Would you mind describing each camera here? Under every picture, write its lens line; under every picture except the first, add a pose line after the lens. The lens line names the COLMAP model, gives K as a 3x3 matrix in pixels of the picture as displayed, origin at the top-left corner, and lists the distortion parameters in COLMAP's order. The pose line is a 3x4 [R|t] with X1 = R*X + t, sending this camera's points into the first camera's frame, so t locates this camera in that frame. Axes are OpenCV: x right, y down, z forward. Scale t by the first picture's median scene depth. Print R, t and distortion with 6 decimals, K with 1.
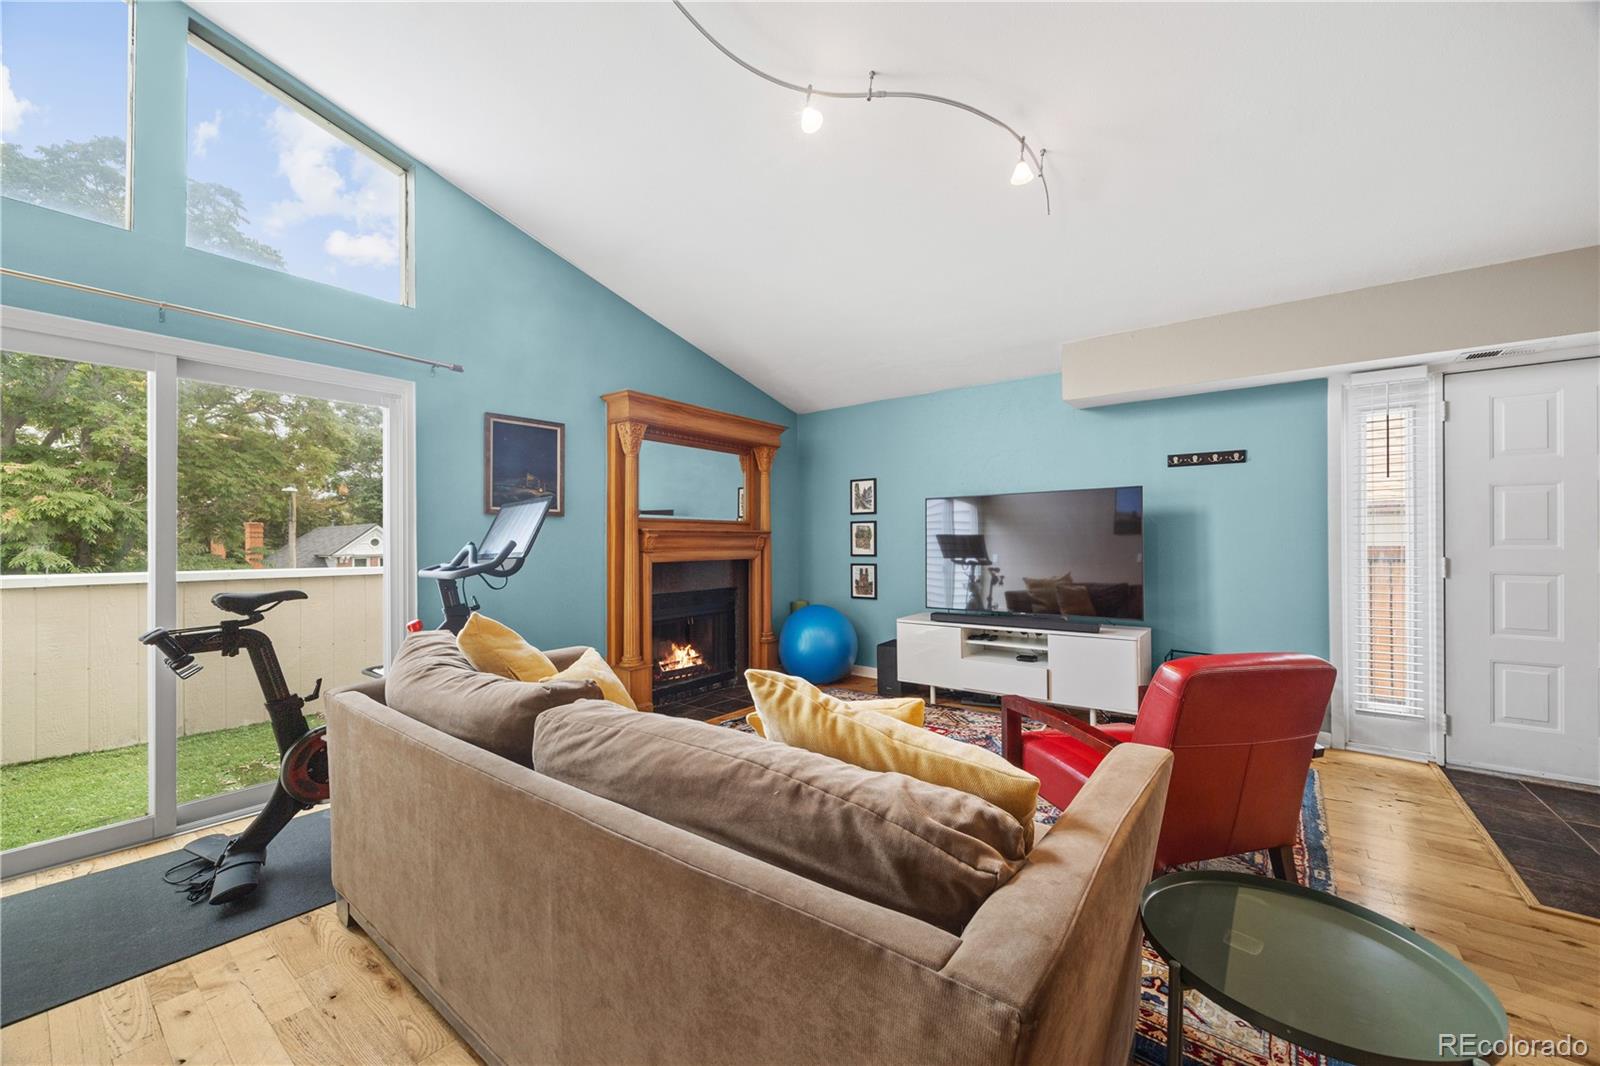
lens RADIAL K [[608.7, 0, 802.7], [0, 608.7, 534.1], [0, 0, 1]] dist [-0.000766, -0.000409]
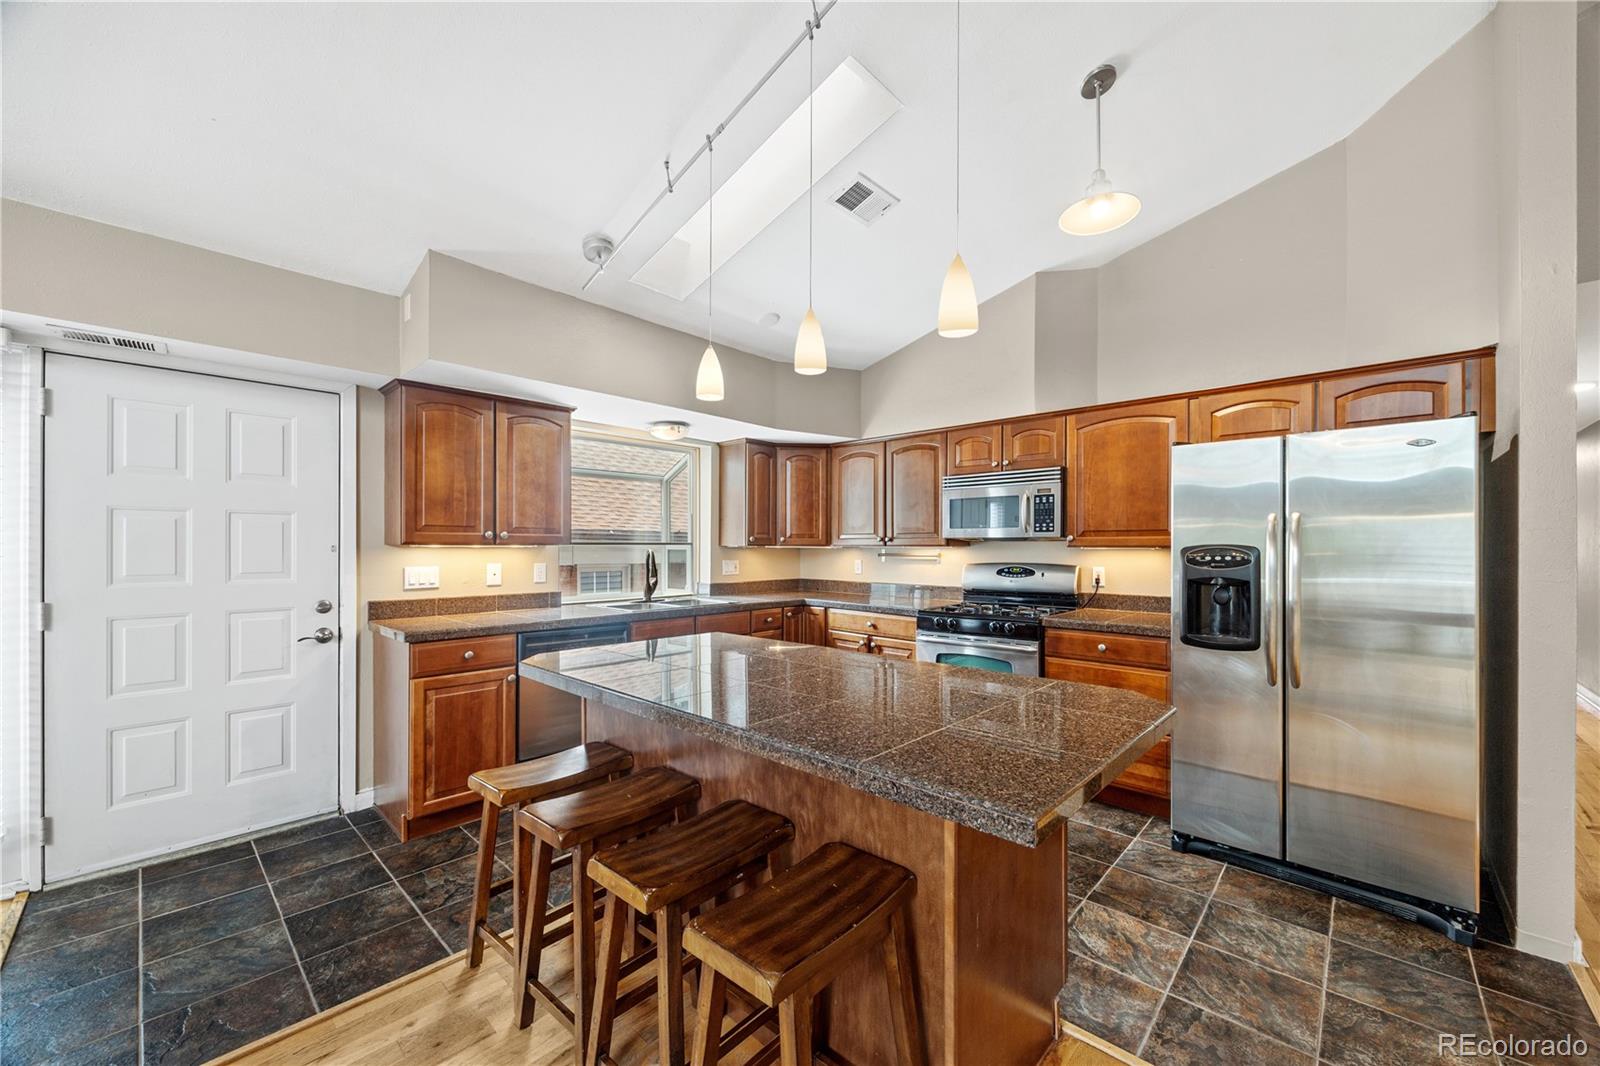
lens RADIAL K [[608.7, 0, 805.3], [0, 608.7, 547.0], [0, 0, 1]] dist [-0.000766, -0.000409]
pose [[0.111856, 0.006237, 0.993705, 0.336215], [-0.008586, 0.999949, -0.005310, -0.024828], [-0.993687, -0.007938, 0.111904, 0.010161]]
